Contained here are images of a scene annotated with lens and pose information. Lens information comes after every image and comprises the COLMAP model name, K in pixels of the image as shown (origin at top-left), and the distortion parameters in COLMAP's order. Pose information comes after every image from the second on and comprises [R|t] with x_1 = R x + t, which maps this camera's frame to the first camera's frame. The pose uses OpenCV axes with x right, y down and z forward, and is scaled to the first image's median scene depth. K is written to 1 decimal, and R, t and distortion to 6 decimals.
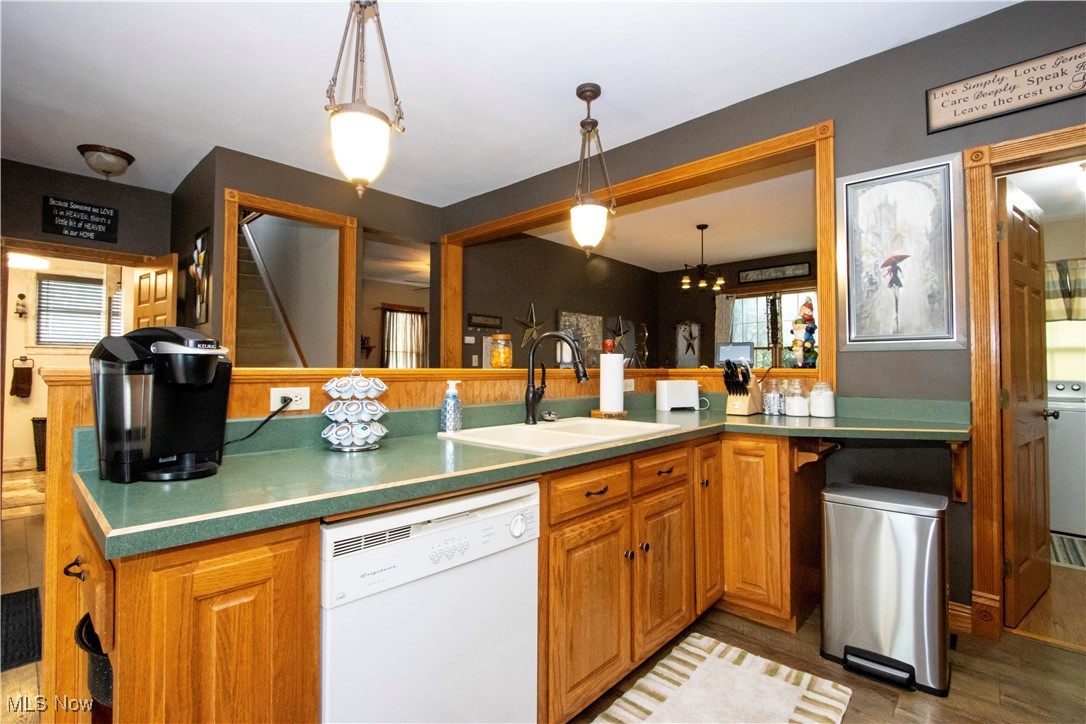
lens RADIAL K [[498.7, 0, 549.3], [0, 498.7, 356.4], [0, 0, 1]] dist [-0.018841, 0.003415]
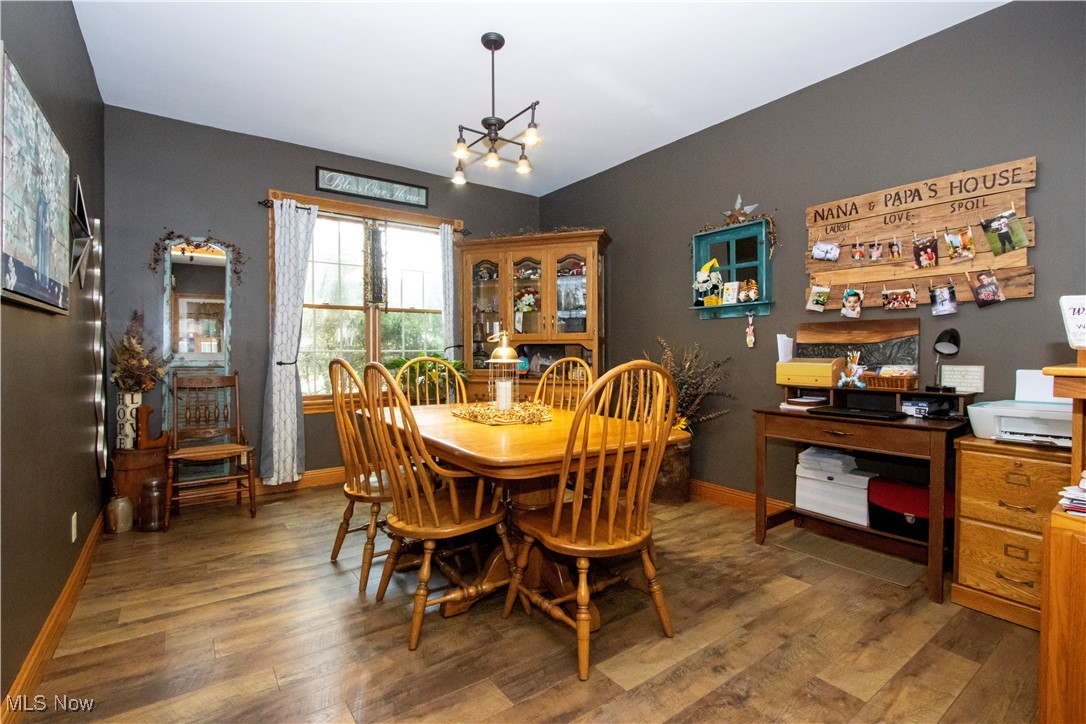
lens RADIAL K [[498.7, 0, 545.9], [0, 498.7, 356.0], [0, 0, 1]] dist [-0.018841, 0.003415]
pose [[0.201105, -0.016832, 0.979425, -0.335227], [-0.023732, 0.999475, 0.022049, 0.065893], [-0.979282, -0.027678, 0.200600, 1.835415]]
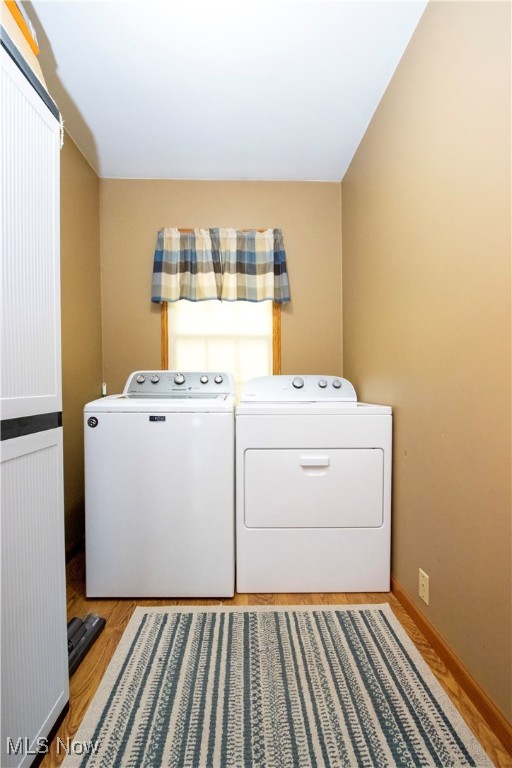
lens RADIAL K [[352.7, 0, 254.1], [0, 352.7, 384.2], [0, 0, 1]] dist [-0.018841, 0.003415]
pose [[0.712059, -0.012892, 0.702001, 1.149758], [-0.010427, 0.999527, 0.028933, 0.085553], [-0.702042, -0.027922, 0.711588, 0.895616]]
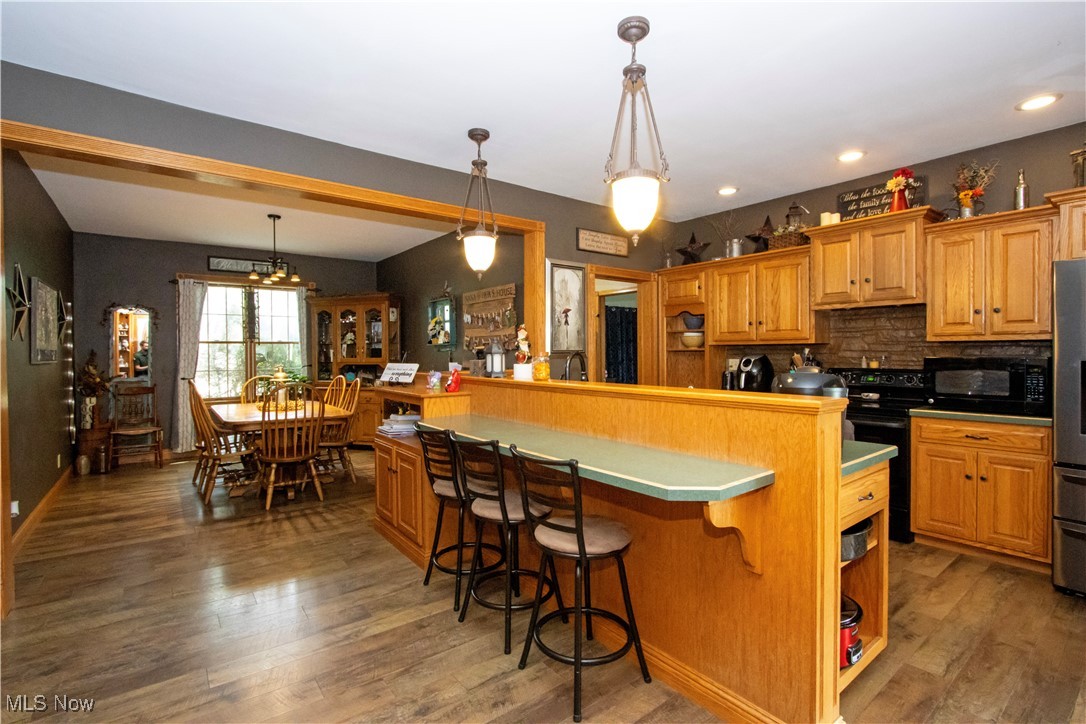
lens RADIAL K [[498.7, 0, 543.2], [0, 498.7, 357.0], [0, 0, 1]] dist [-0.018841, 0.003415]
pose [[0.171873, -0.013547, 0.985026, -1.154130], [-0.019394, 0.999665, 0.017132, -0.046373], [-0.984928, -0.022048, 0.171552, 0.722470]]
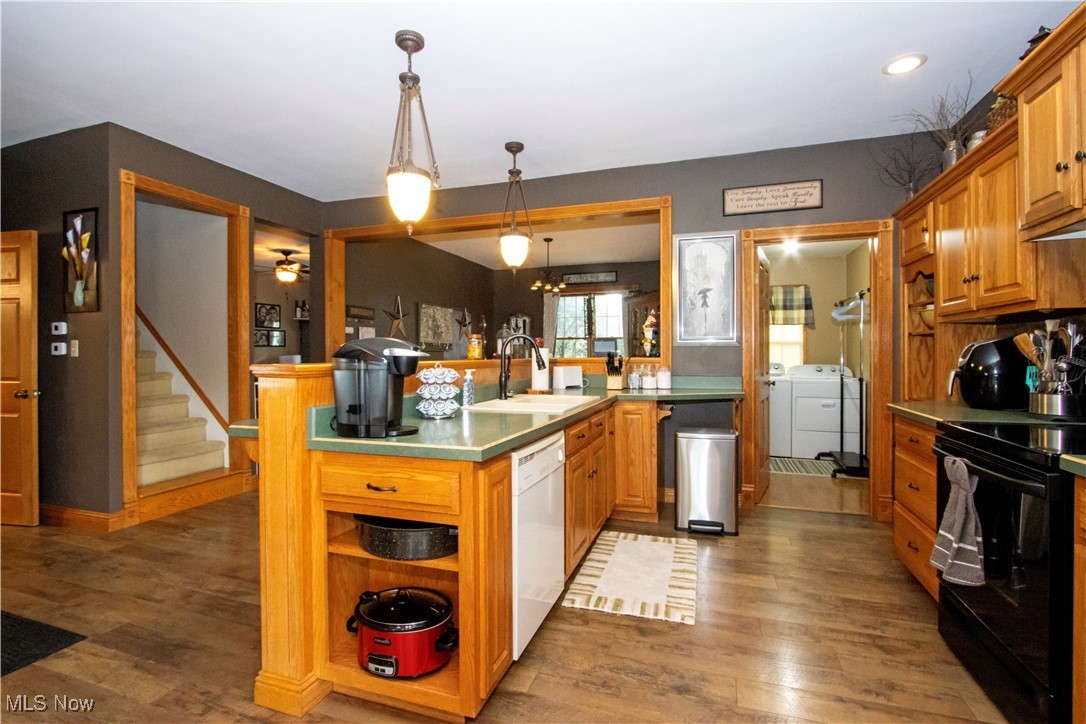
lens RADIAL K [[498.7, 0, 549.8], [0, 498.7, 356.0], [0, 0, 1]] dist [-0.018841, 0.003415]
pose [[0.911889, -0.006353, 0.410387, -0.420955], [-0.005926, 0.999572, 0.028642, -0.022859], [-0.410394, -0.028550, 0.911461, -0.277040]]
